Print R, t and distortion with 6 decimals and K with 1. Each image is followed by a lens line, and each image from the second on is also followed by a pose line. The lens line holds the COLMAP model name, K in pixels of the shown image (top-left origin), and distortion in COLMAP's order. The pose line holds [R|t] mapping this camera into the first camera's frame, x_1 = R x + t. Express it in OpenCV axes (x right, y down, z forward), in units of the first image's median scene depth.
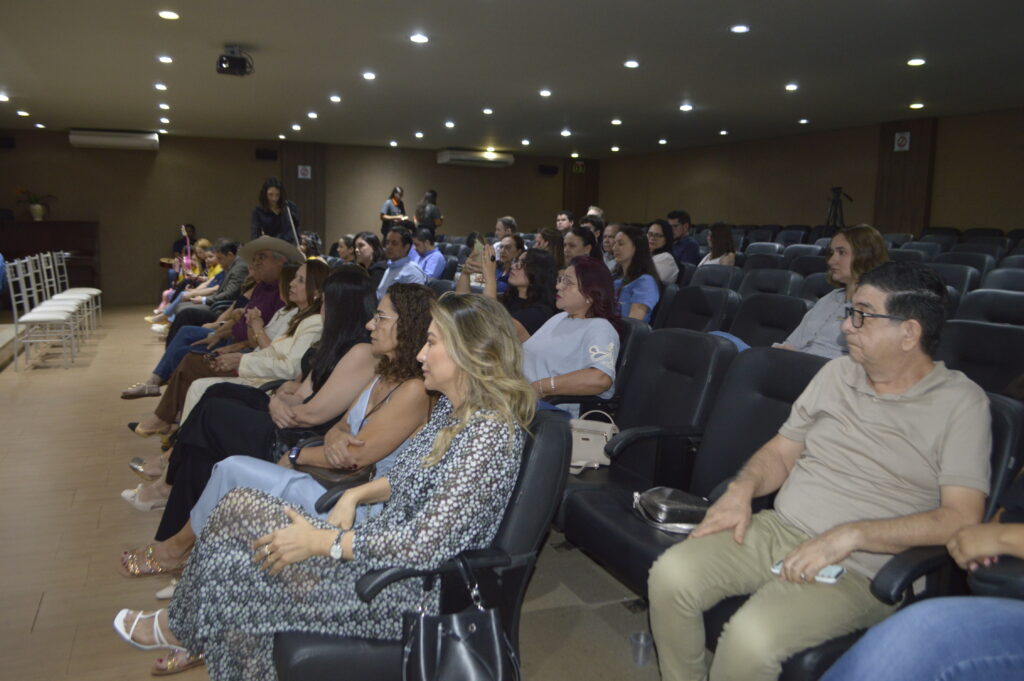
lens RADIAL K [[814.4, 0, 511.7], [0, 814.4, 341.6], [0, 0, 1]] dist [-0.079128, -0.004207]
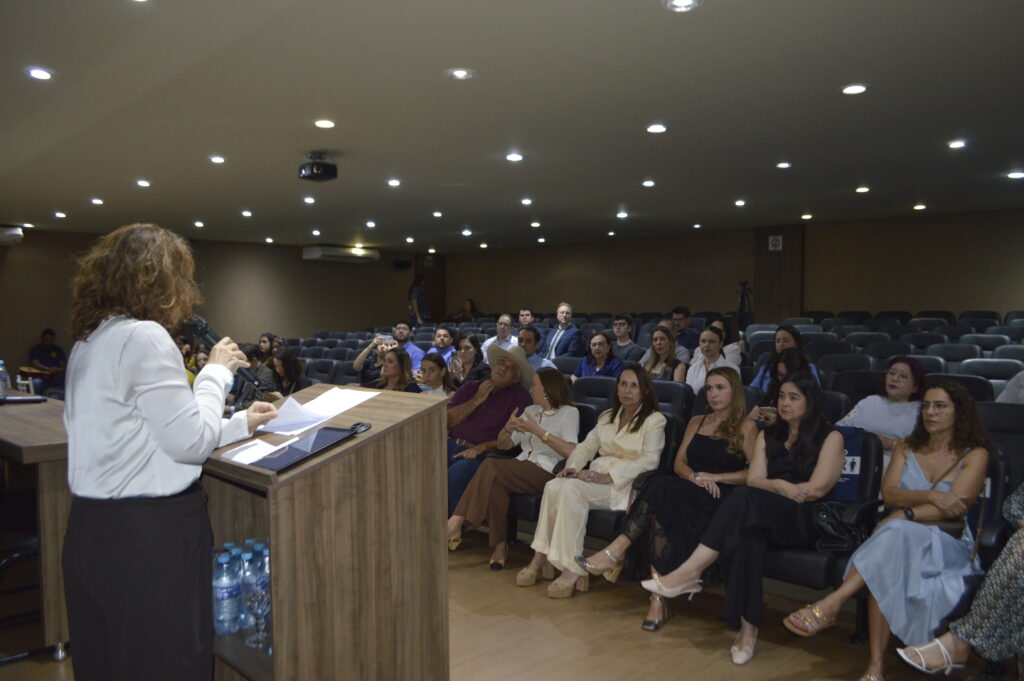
lens RADIAL K [[814.4, 0, 511.7], [0, 814.4, 349.1], [0, 0, 1]] dist [-0.079128, -0.004207]
pose [[0.932778, -0.040795, 0.358136, -0.304469], [0.074654, 0.993896, -0.081225, -0.015441], [-0.352637, 0.102501, 0.930130, -0.001337]]
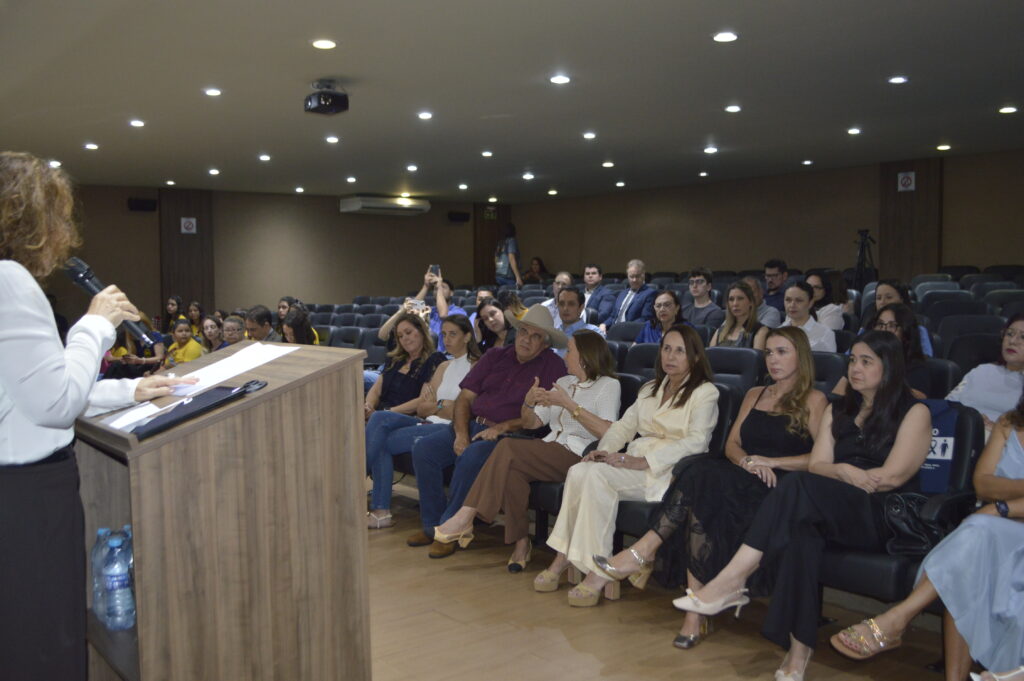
lens RADIAL K [[968.5, 0, 511.6], [0, 968.5, 339.8], [0, 0, 1]] dist [-0.067100, 0.000000]
pose [[0.963921, -0.051745, 0.261111, -0.270905], [0.071911, 0.995072, -0.068272, -0.007923], [-0.256292, 0.084586, 0.962891, -0.006229]]
